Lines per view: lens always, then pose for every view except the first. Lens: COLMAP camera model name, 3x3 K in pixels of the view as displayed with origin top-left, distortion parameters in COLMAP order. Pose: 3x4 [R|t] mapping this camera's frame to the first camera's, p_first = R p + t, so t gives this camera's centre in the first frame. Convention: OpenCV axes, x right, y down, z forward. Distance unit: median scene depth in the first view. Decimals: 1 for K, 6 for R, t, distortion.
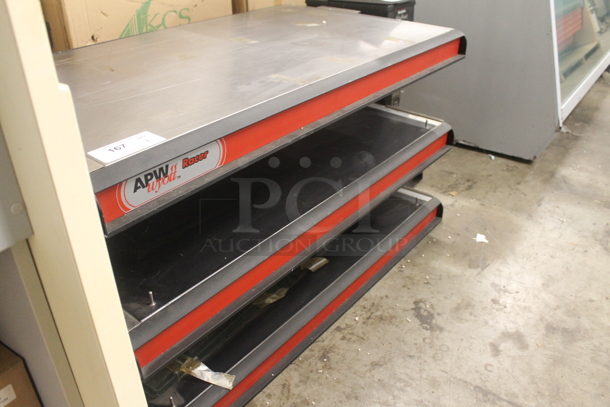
lens RADIAL K [[513.5, 0, 305.0], [0, 513.5, 203.5], [0, 0, 1]] dist [-0.159935, 0.117927]
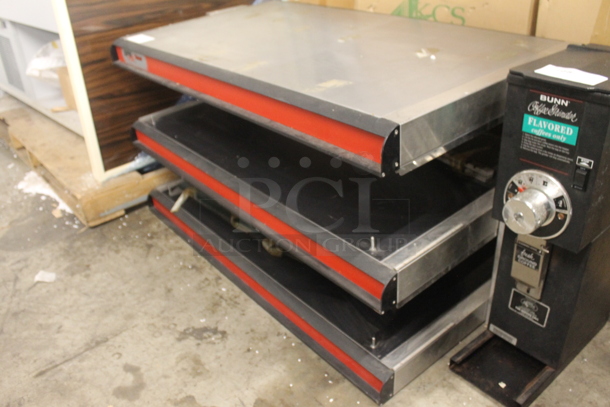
lens RADIAL K [[513.5, 0, 305.0], [0, 513.5, 203.5], [0, 0, 1]] dist [-0.159935, 0.117927]
pose [[-0.211359, 0.510151, -0.833710, 0.938640], [-0.430641, 0.717121, 0.547984, -0.621140], [0.877426, 0.474851, 0.068122, 1.043176]]
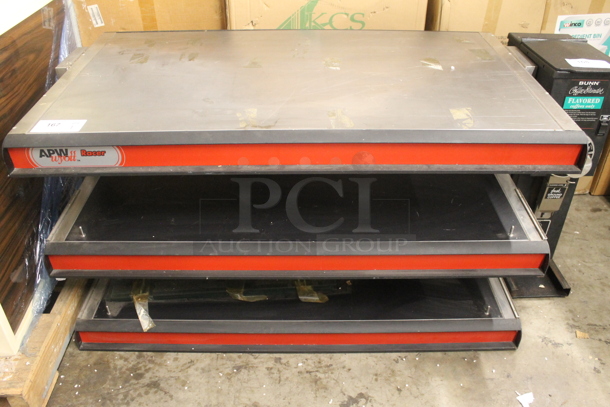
lens RADIAL K [[513.5, 0, 305.0], [0, 513.5, 203.5], [0, 0, 1]] dist [-0.159935, 0.117927]
pose [[0.621784, 0.456058, -0.636707, 0.622504], [-0.395375, 0.884553, 0.247476, -0.314116], [0.676064, 0.097861, 0.730315, 0.270544]]
